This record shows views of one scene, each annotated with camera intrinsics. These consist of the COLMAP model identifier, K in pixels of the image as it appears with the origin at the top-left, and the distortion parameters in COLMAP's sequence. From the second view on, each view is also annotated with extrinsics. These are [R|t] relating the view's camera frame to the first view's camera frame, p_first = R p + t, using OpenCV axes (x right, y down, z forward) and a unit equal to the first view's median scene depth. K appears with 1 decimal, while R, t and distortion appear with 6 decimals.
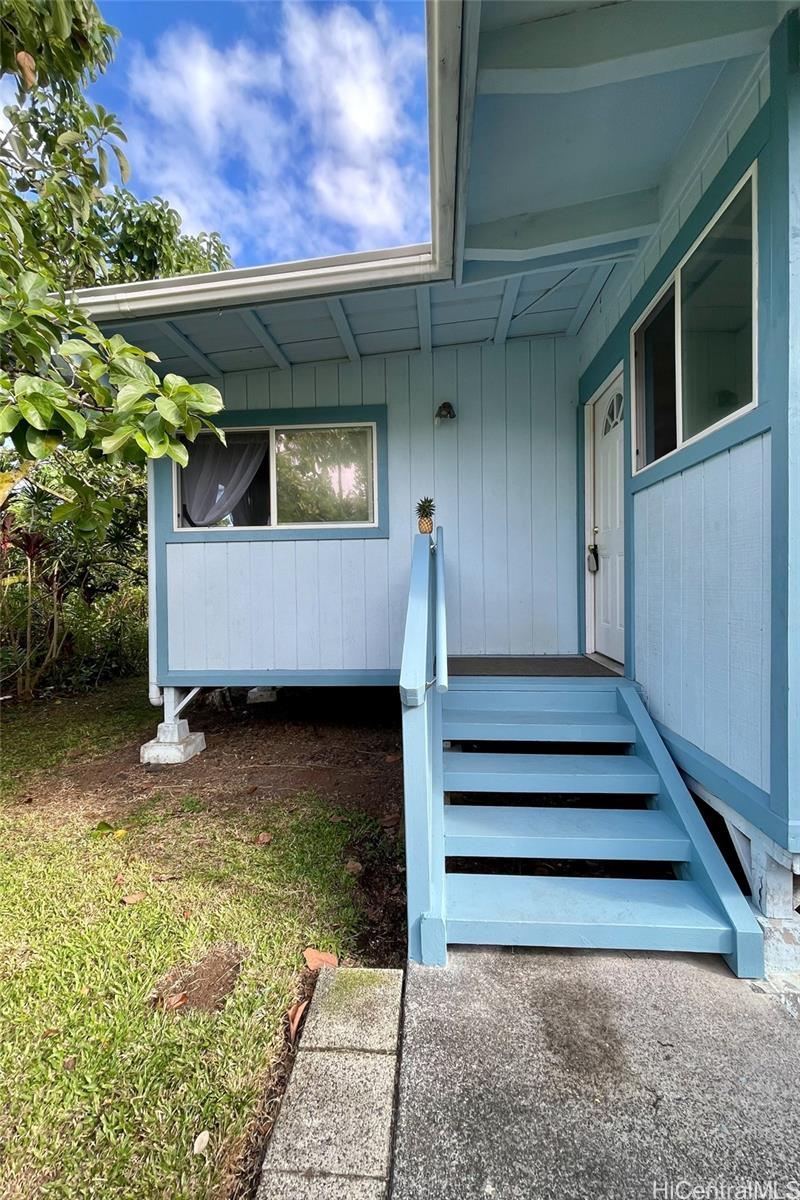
lens RADIAL K [[501.3, 0, 402.9], [0, 501.3, 590.5], [0, 0, 1]] dist [0.001244, 0.000300]
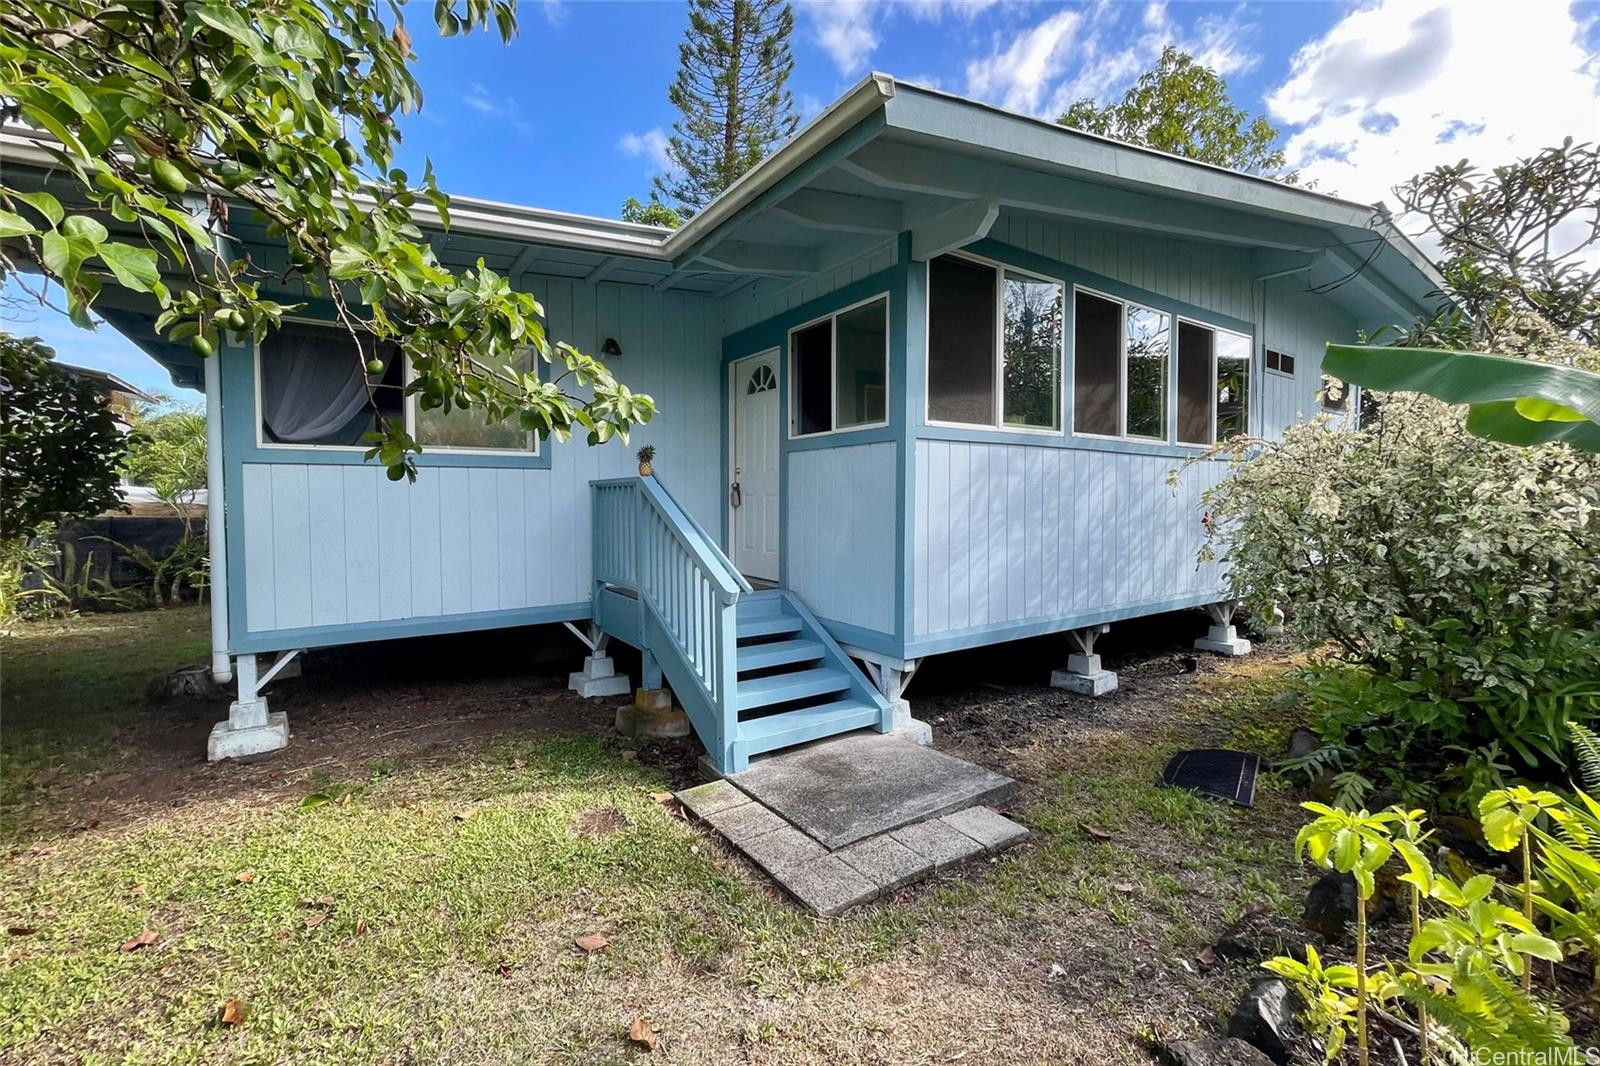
lens RADIAL K [[668.5, 0, 798.3], [0, 668.5, 532.2], [0, 0, 1]] dist [0.001244, 0.000300]
pose [[0.780039, -0.017431, 0.625488, -0.562552], [-0.000436, 0.999597, 0.028400, -0.024460], [-0.625730, -0.022425, 0.779717, -0.365301]]
